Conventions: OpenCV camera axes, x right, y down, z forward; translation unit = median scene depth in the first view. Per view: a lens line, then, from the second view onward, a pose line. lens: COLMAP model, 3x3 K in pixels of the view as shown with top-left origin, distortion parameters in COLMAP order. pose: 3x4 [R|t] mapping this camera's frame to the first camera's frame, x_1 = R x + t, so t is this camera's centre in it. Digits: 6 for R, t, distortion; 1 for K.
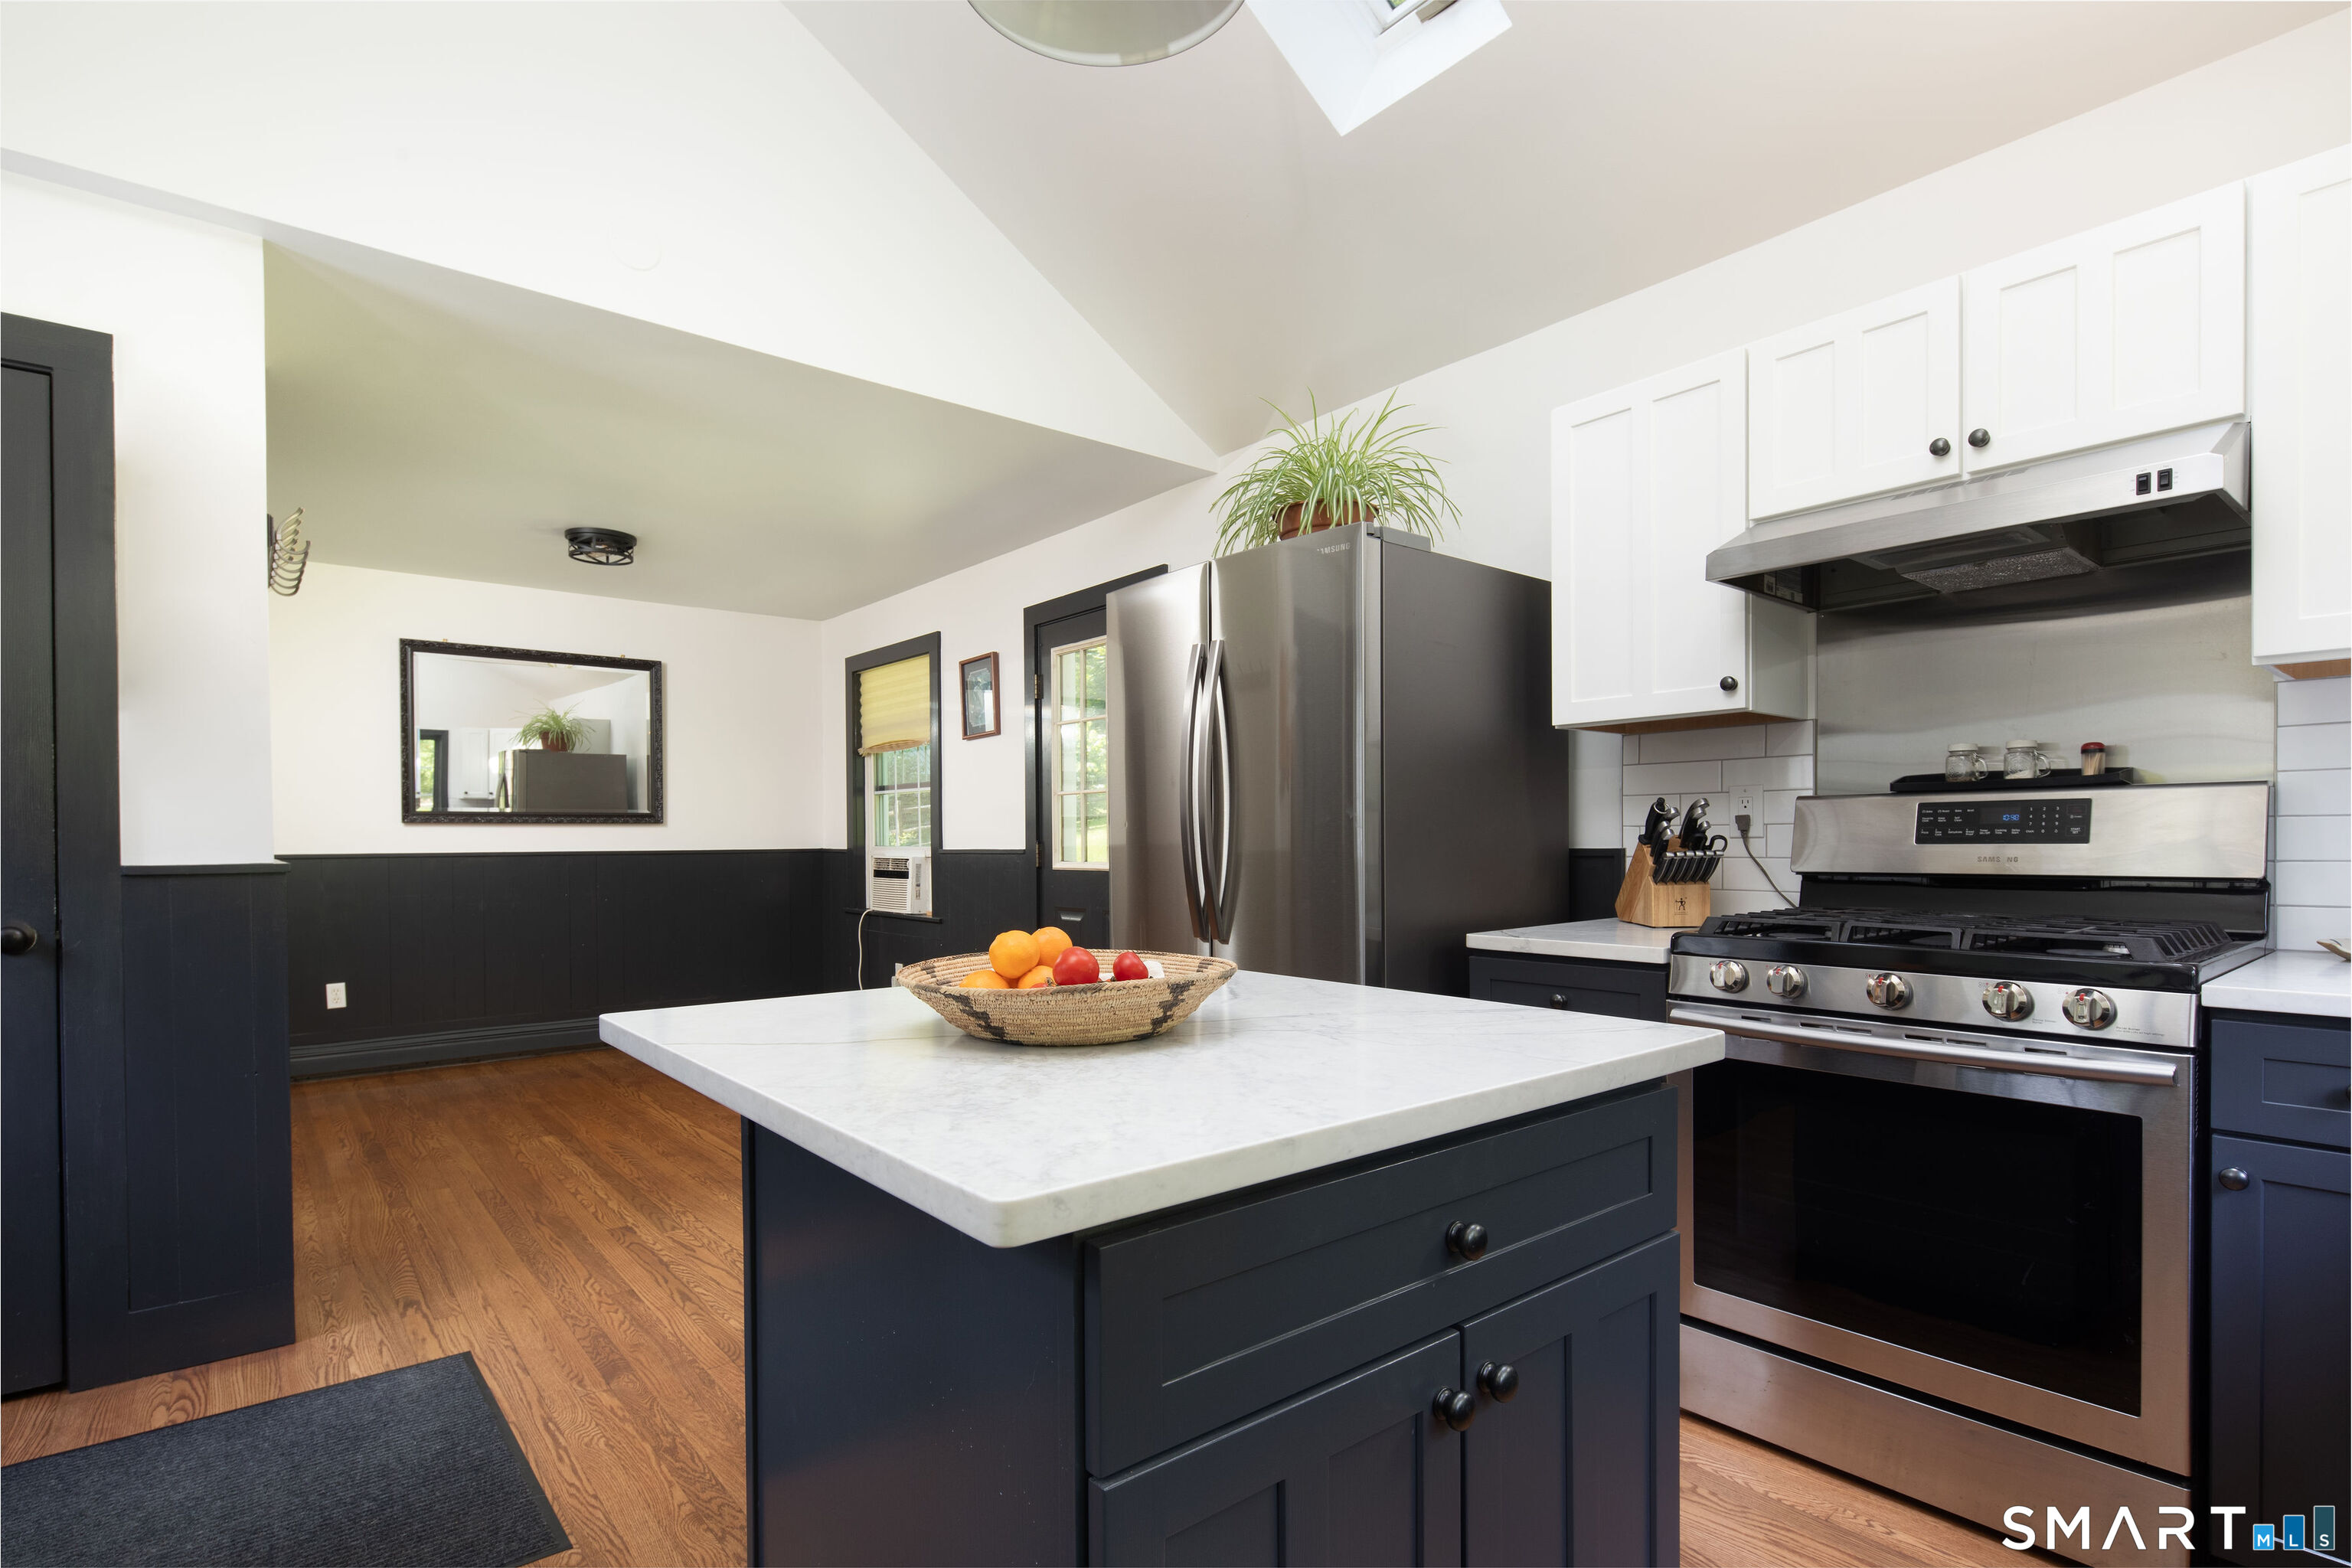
lens RADIAL K [[1141.9, 0, 1171.9], [0, 1141.9, 844.8], [0, 0, 1]] dist [-0.002619, -0.000473]
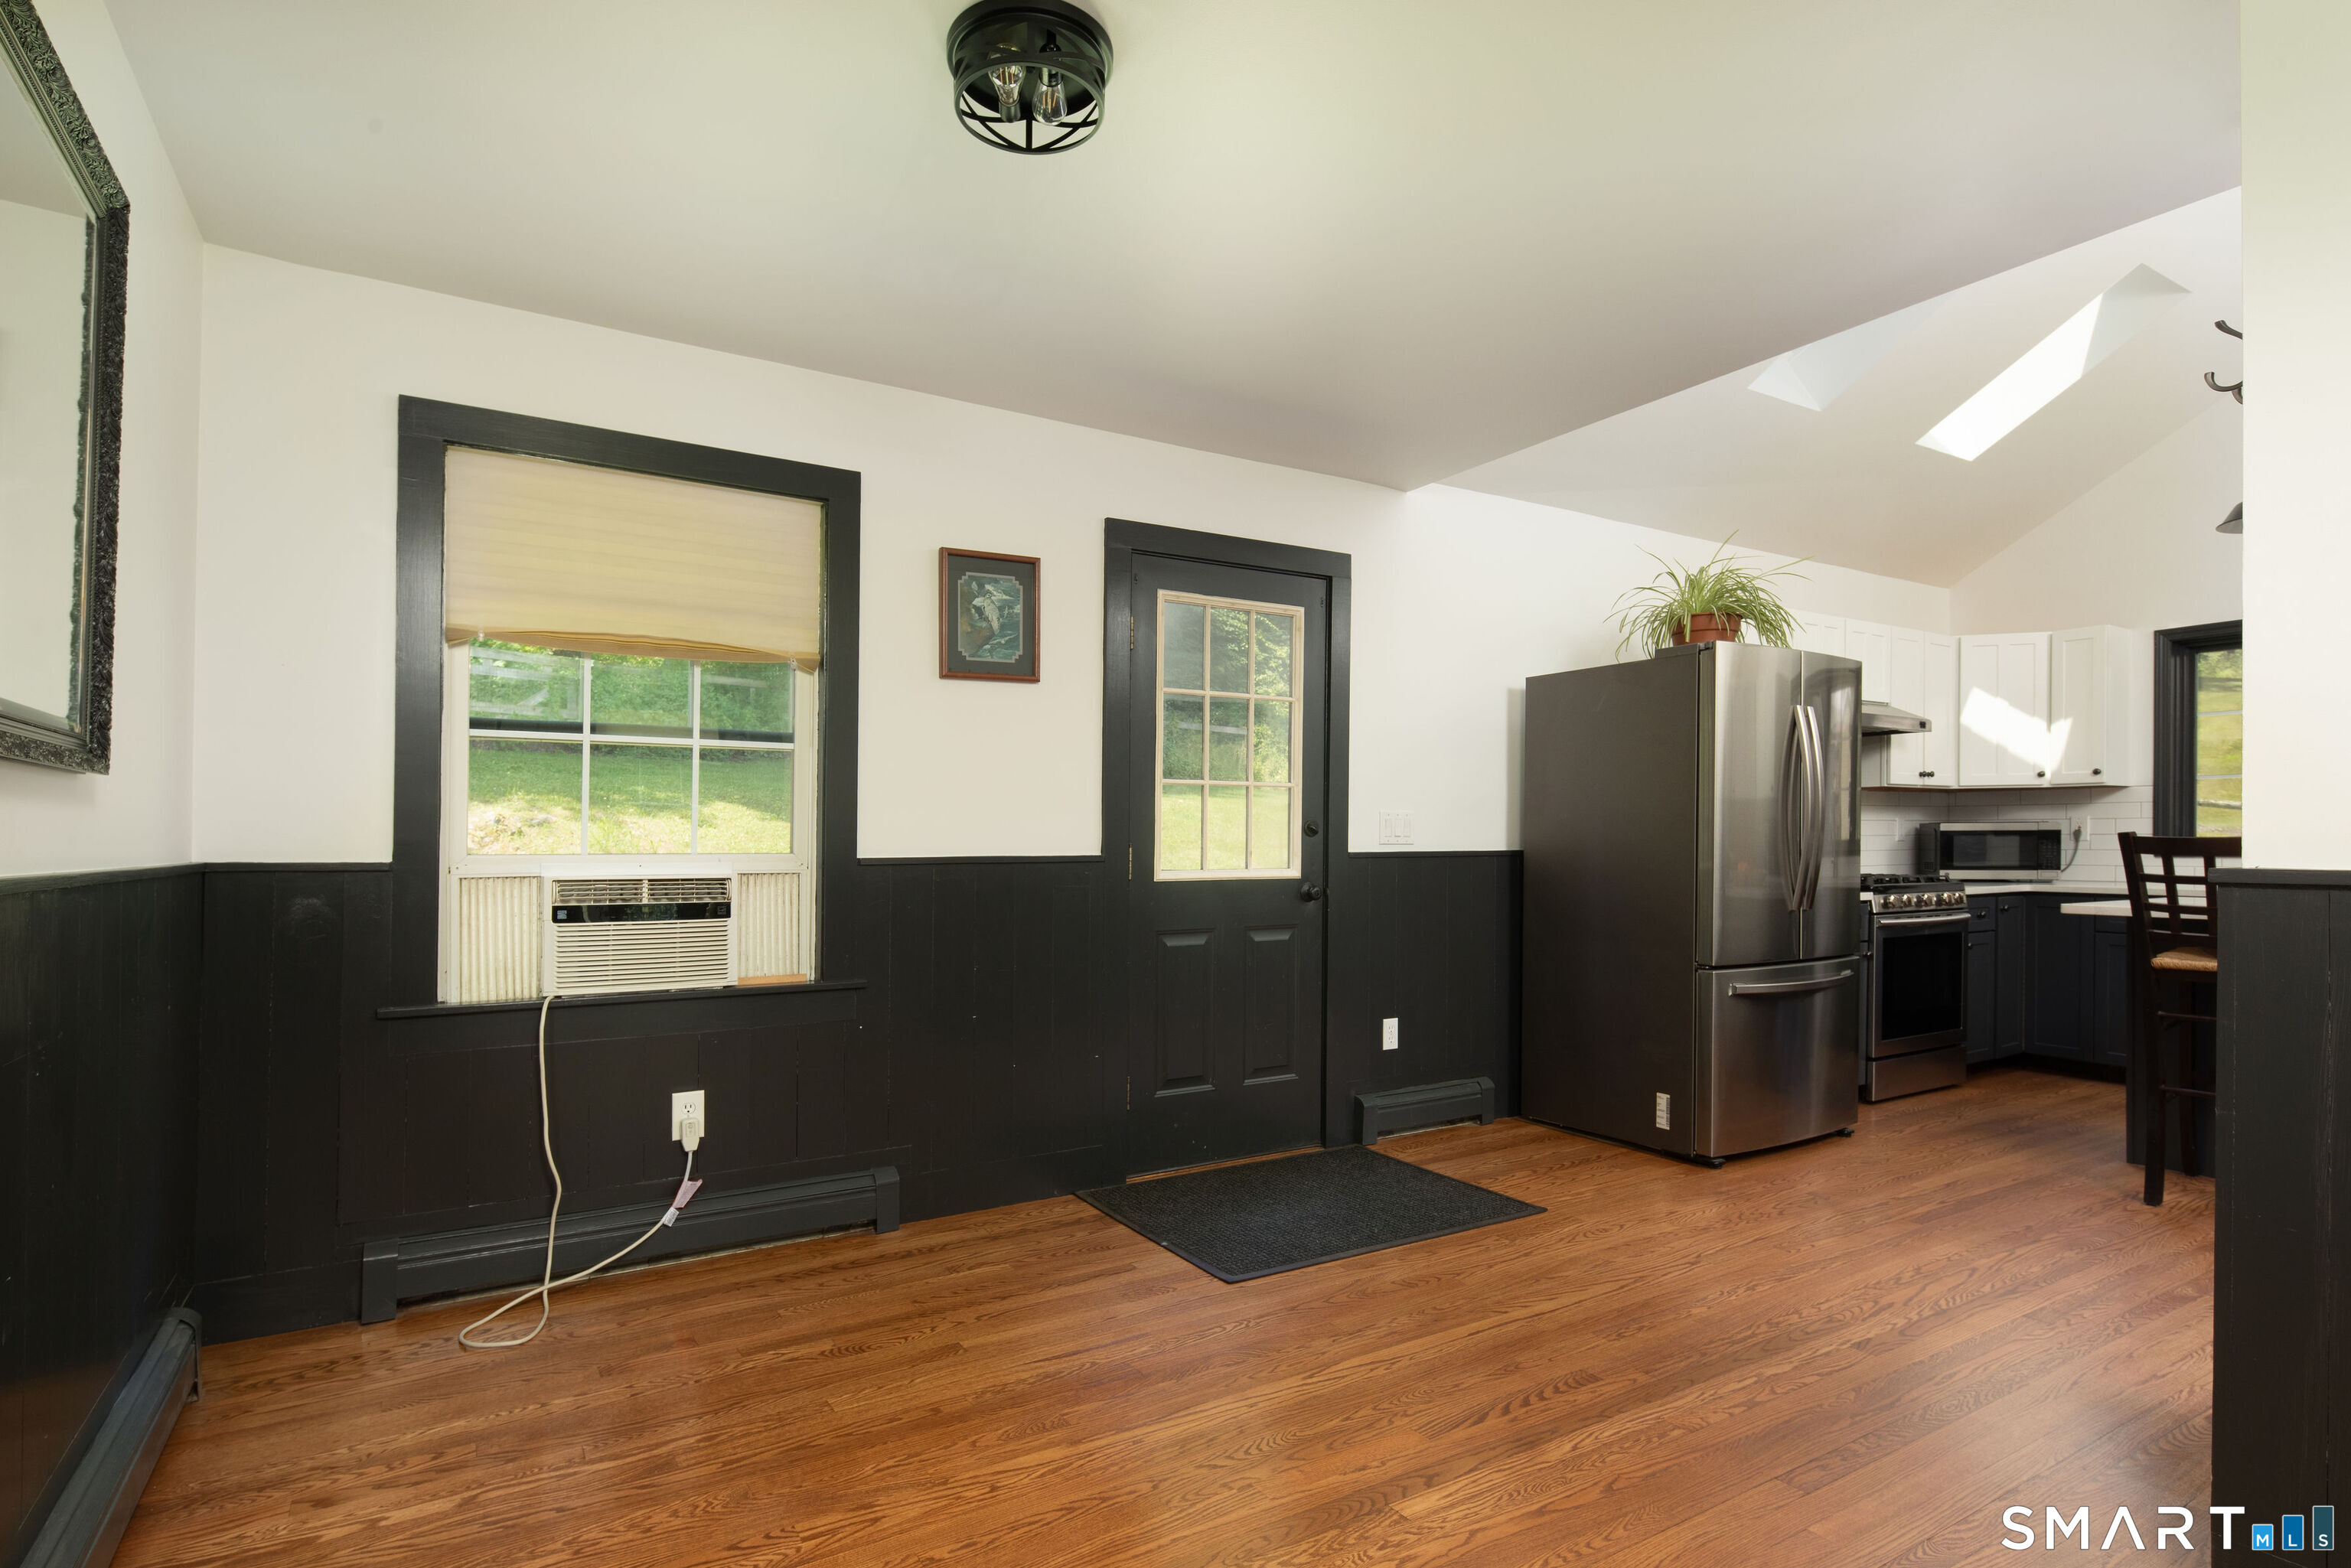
lens RADIAL K [[1193.1, 0, 1175.2], [0, 1193.1, 830.9], [0, 0, 1]] dist [0.000972, 0.000195]
pose [[0.141660, 0.010172, 0.989863, -1.171459], [0.005183, 0.999926, -0.011017, -0.003712], [-0.989902, 0.006691, 0.141597, 1.169068]]
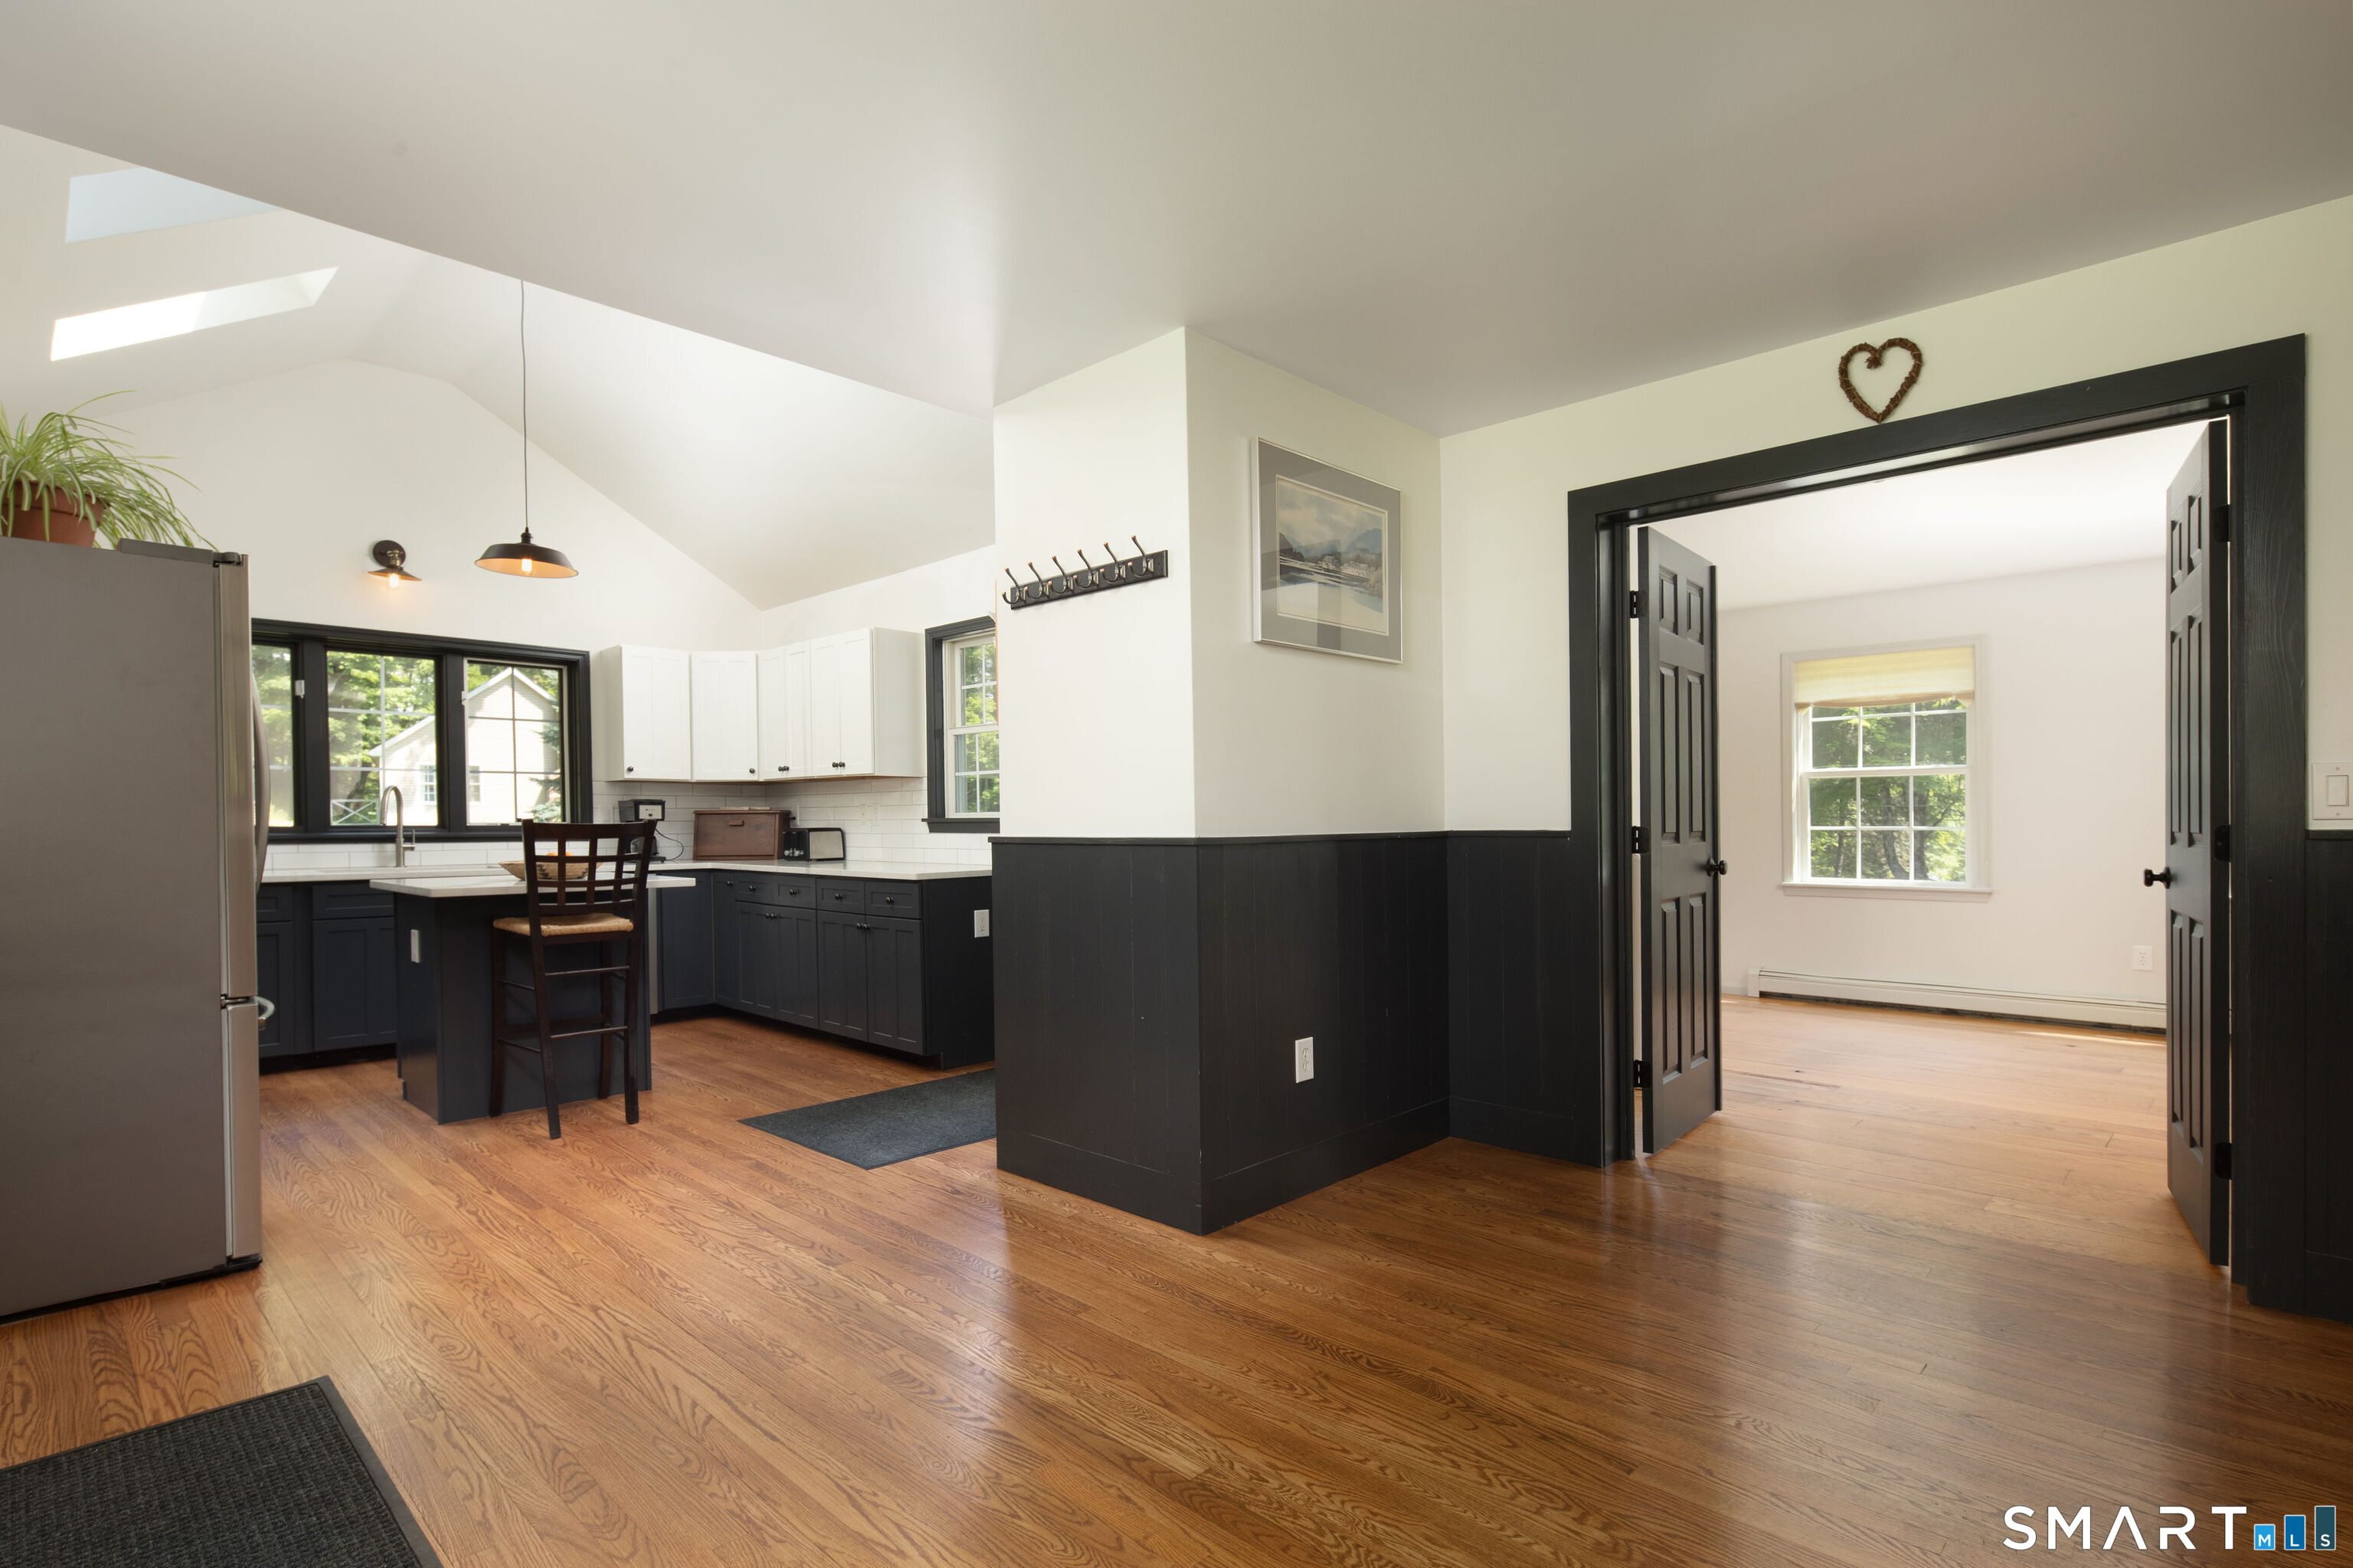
lens RADIAL K [[1142.4, 0, 1172.4], [0, 1142.4, 844.9], [0, 0, 1]] dist [-0.002619, -0.000473]
pose [[-0.994218, 0.009730, -0.106942, -0.565109], [0.007745, 0.999790, 0.018963, 0.000074], [0.107104, 0.018025, -0.994084, 1.652897]]
